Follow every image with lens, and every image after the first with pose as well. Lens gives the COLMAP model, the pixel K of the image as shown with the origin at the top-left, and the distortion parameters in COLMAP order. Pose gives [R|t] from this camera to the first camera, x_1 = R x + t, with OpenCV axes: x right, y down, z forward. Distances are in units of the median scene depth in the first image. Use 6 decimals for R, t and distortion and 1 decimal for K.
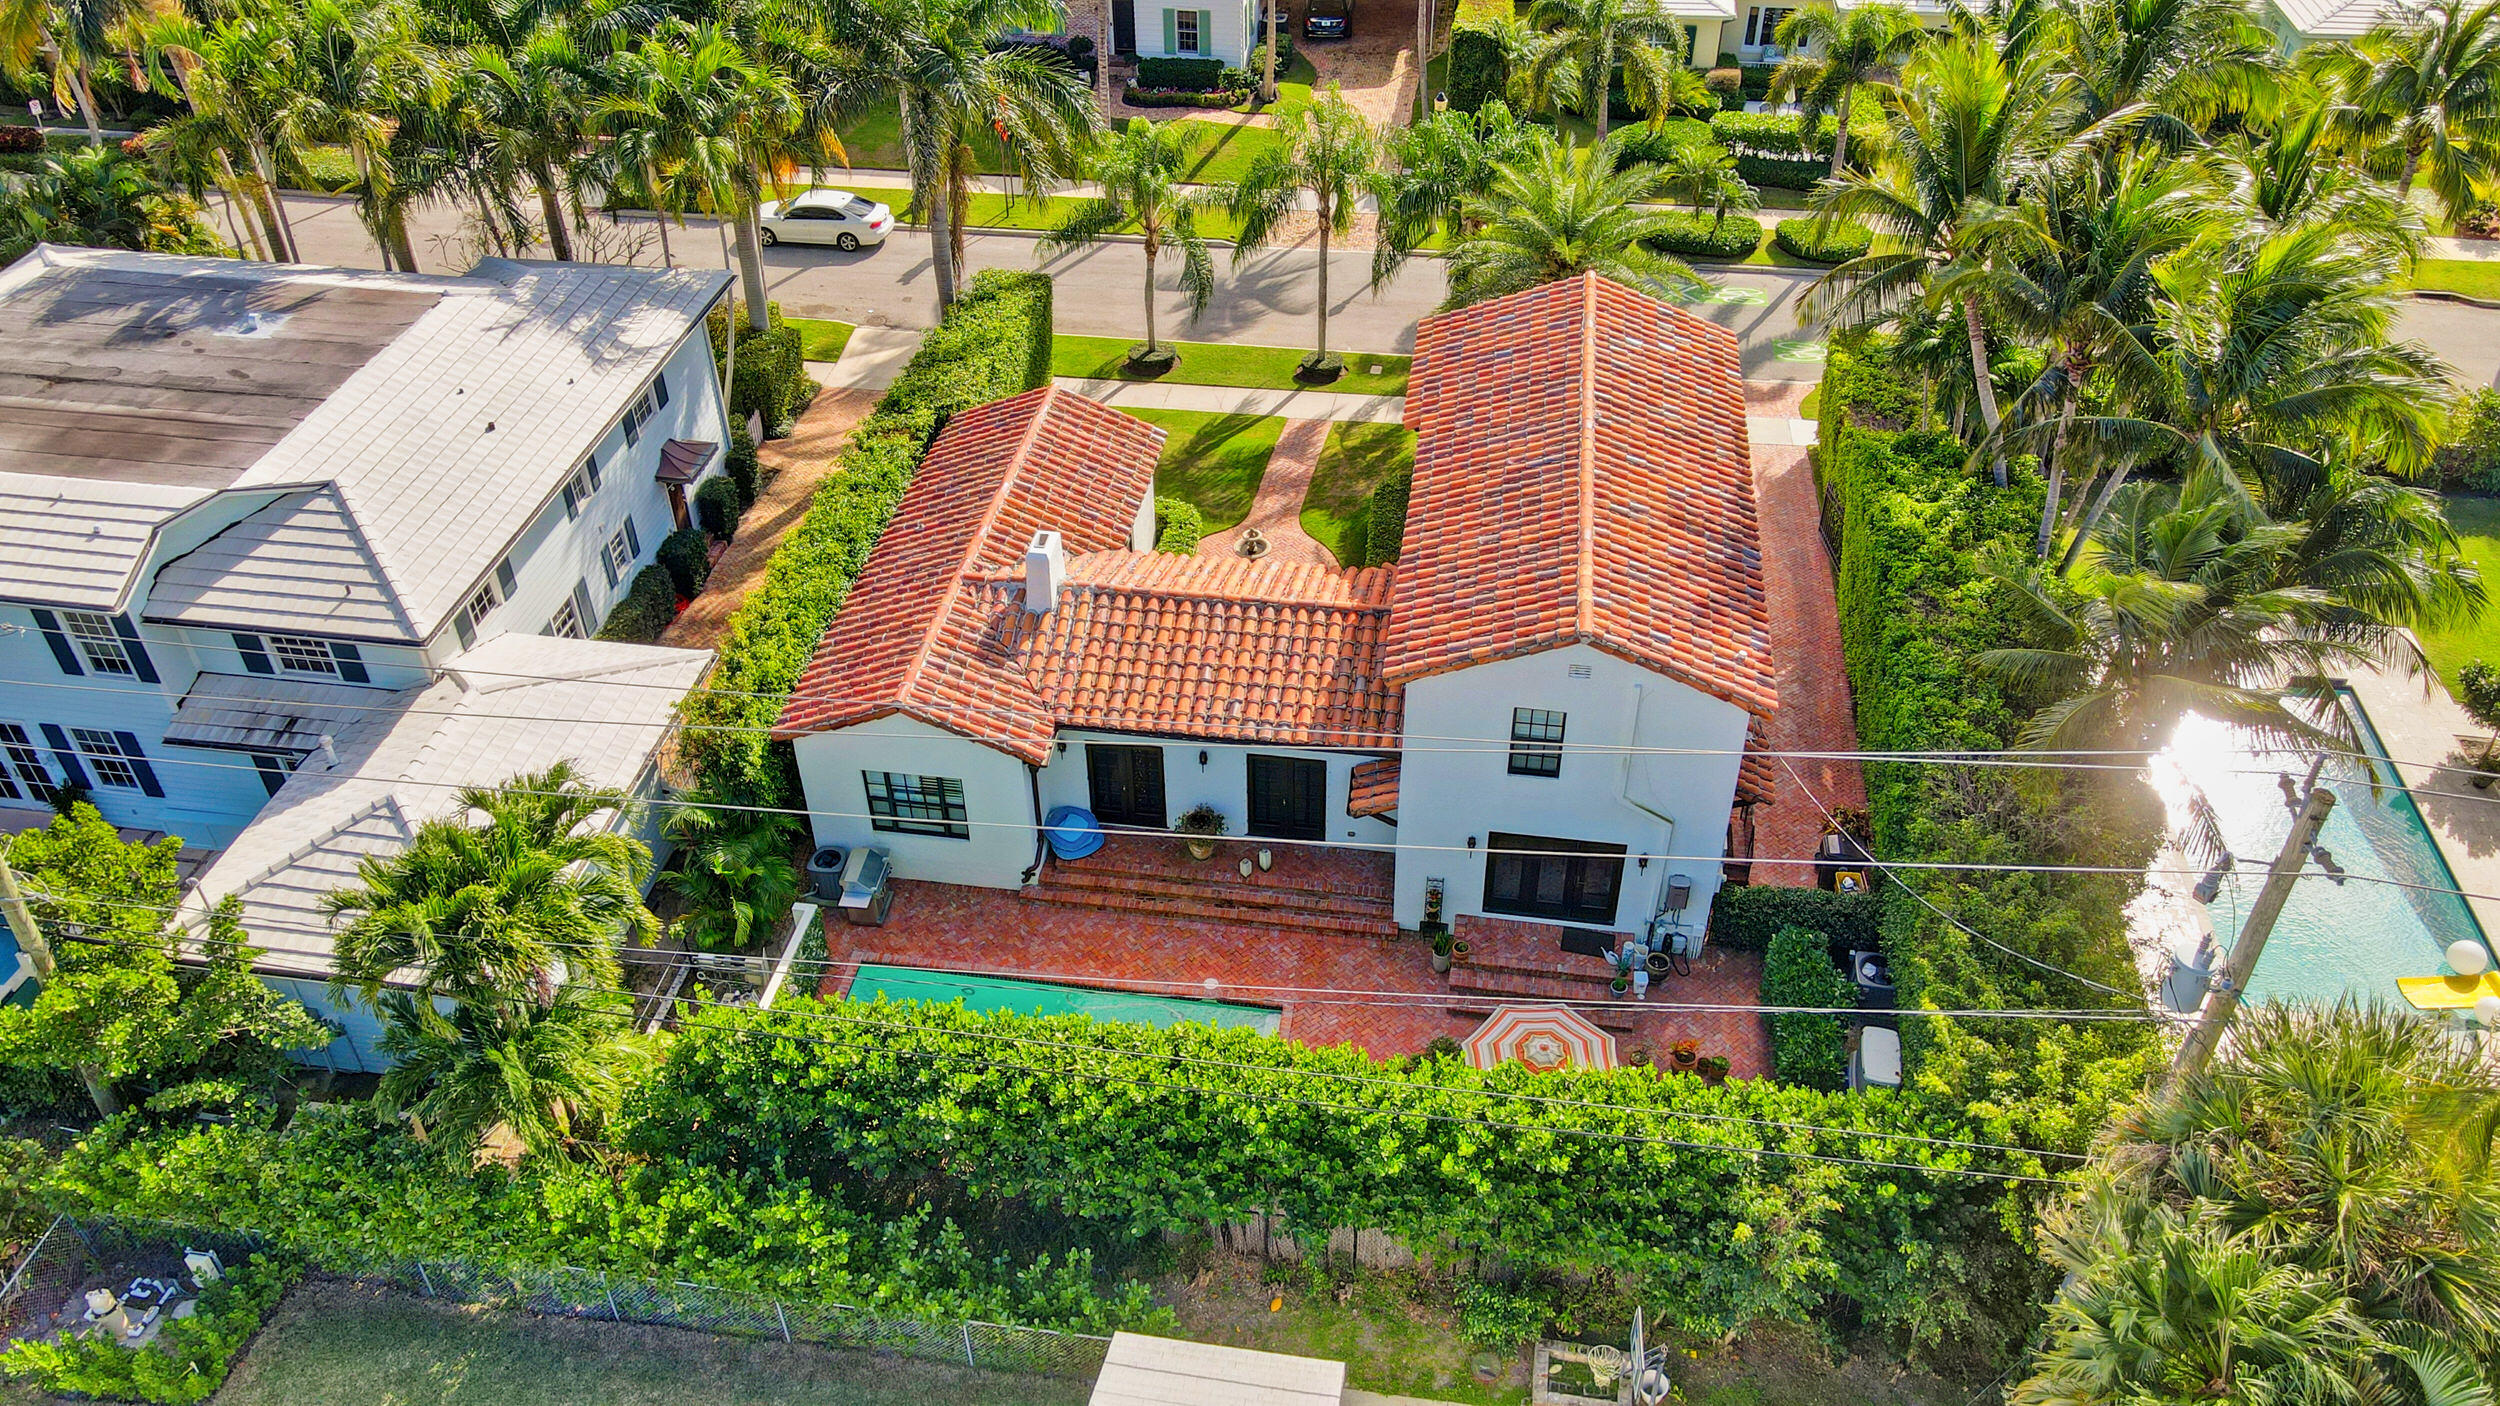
lens RADIAL K [[1800.6, 0, 1250.0], [0, 1800.6, 703.0], [0, 0, 1]] dist [-0.000205, -0.002865]
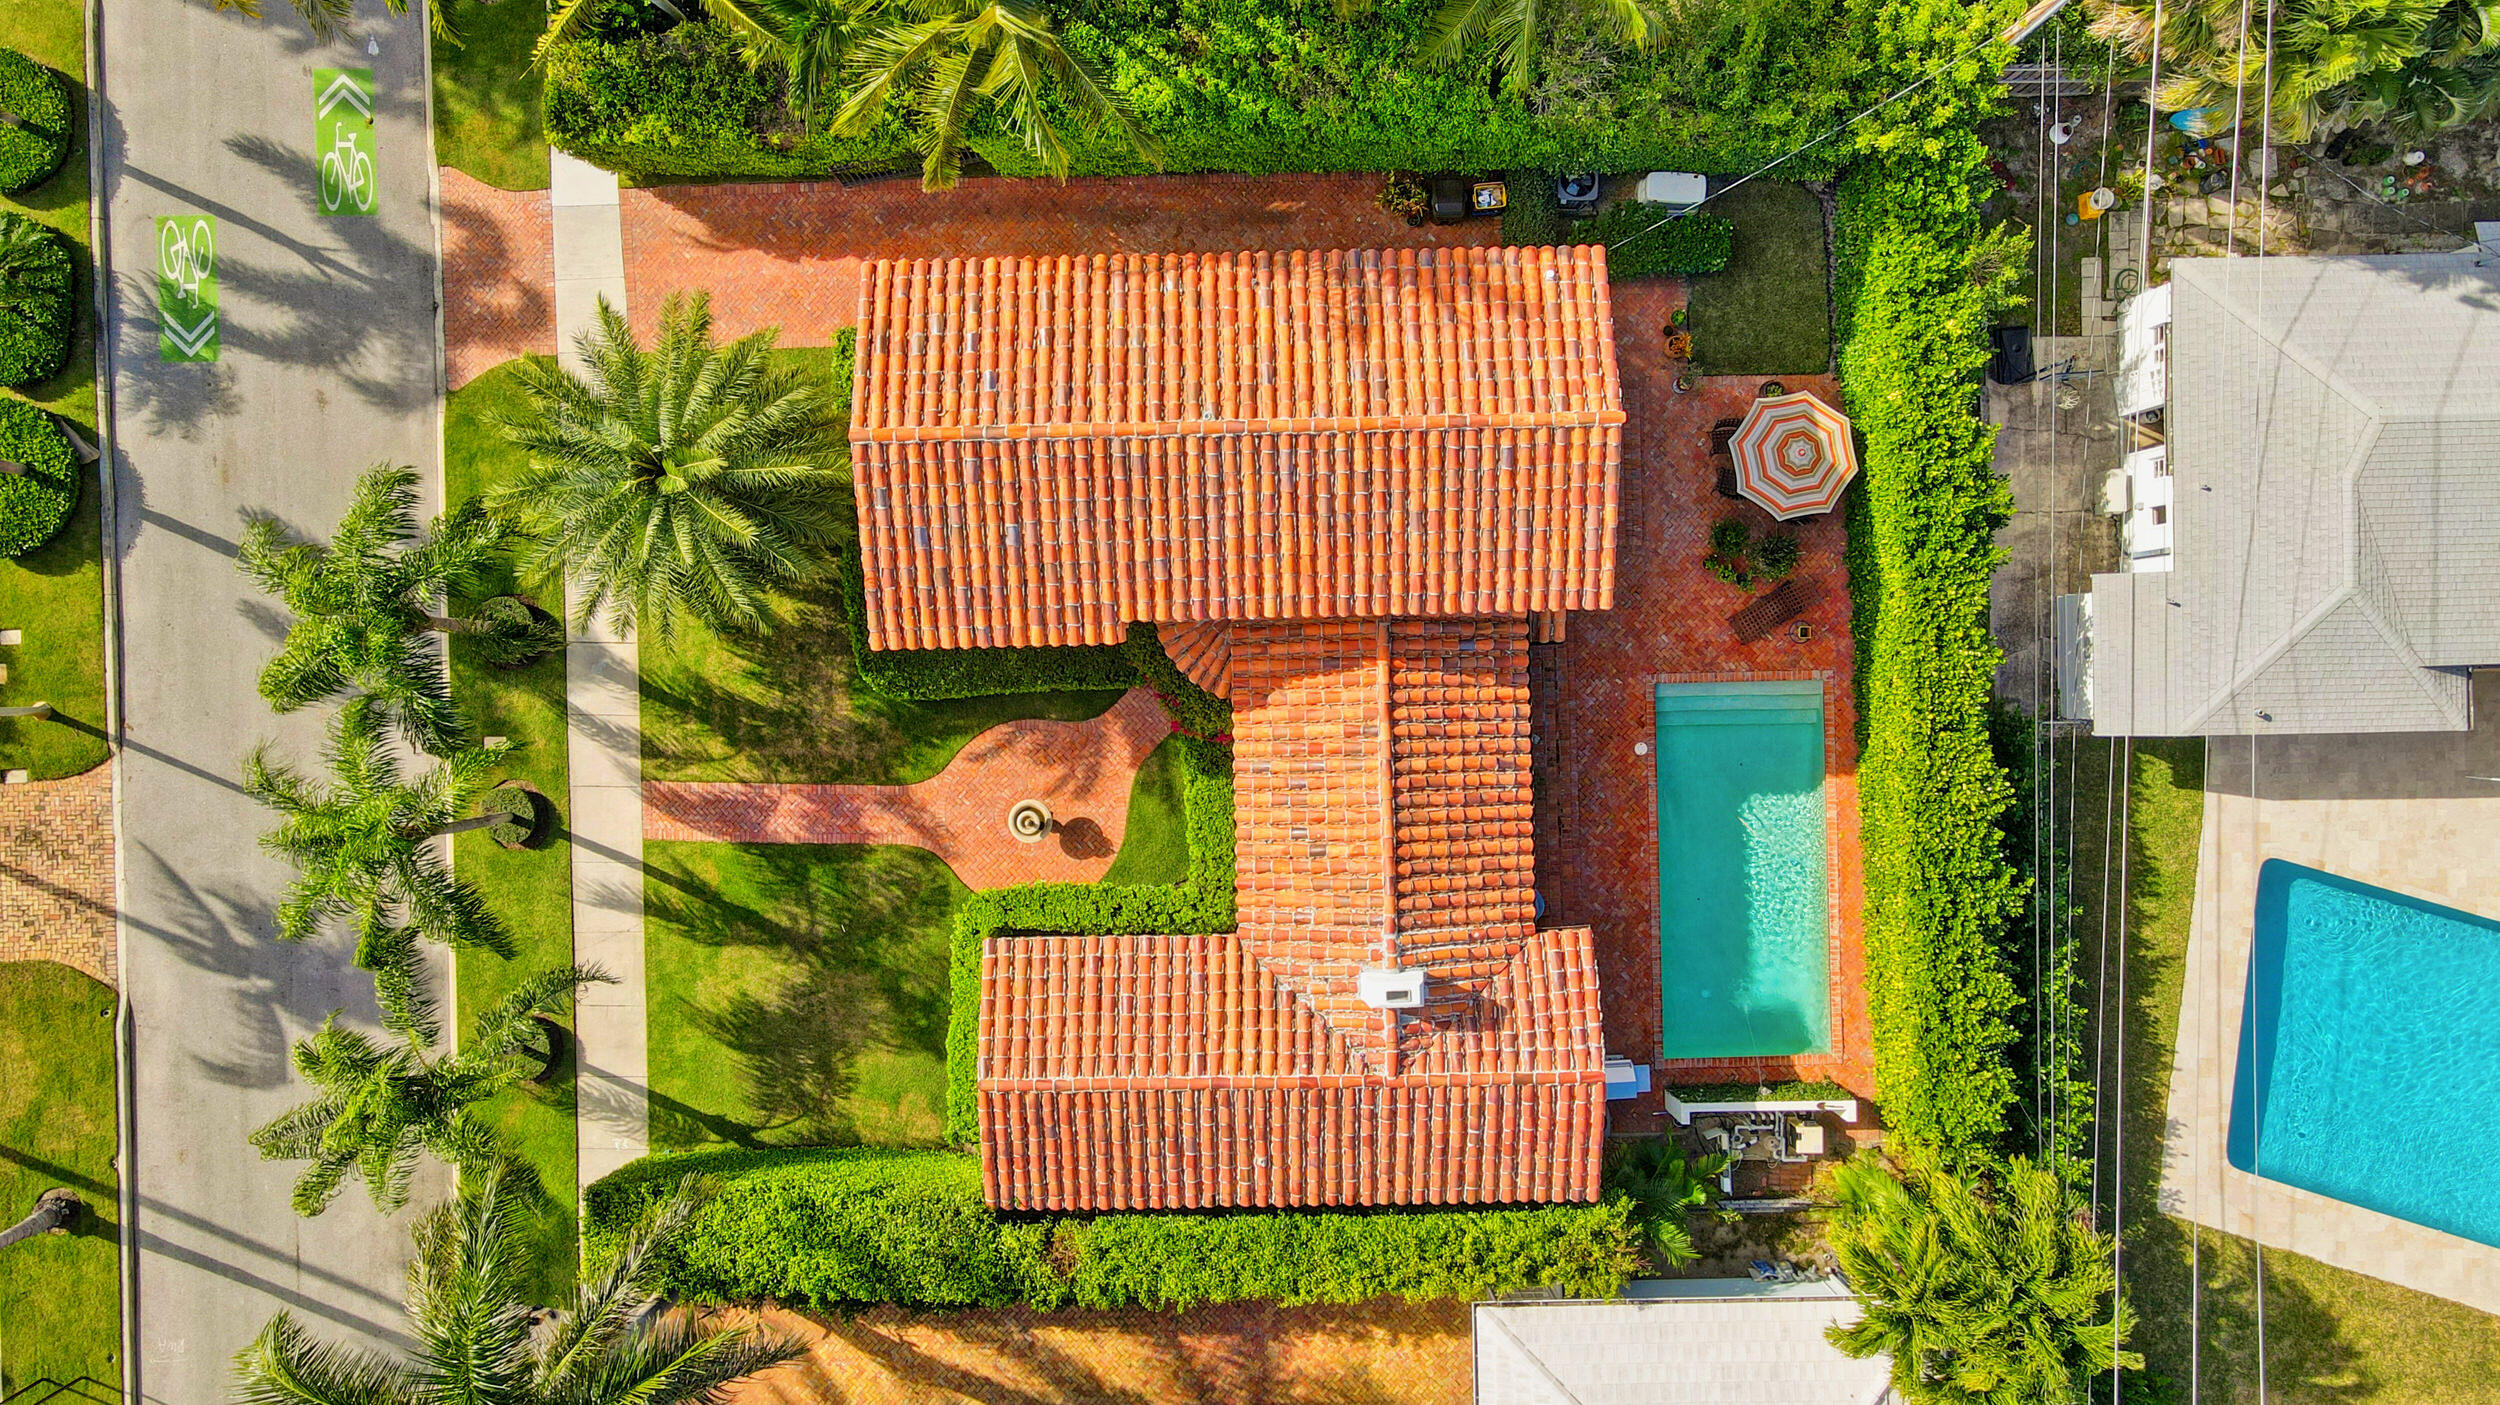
lens RADIAL K [[1800.6, 0, 1250.0], [0, 1800.6, 702.5], [0, 0, 1]] dist [-0.000205, -0.002865]
pose [[-0.170703, -0.985319, 0.002492, 0.046231], [0.613311, -0.104273, 0.782928, -0.856424], [-0.771174, 0.135177, 0.622107, 0.450730]]
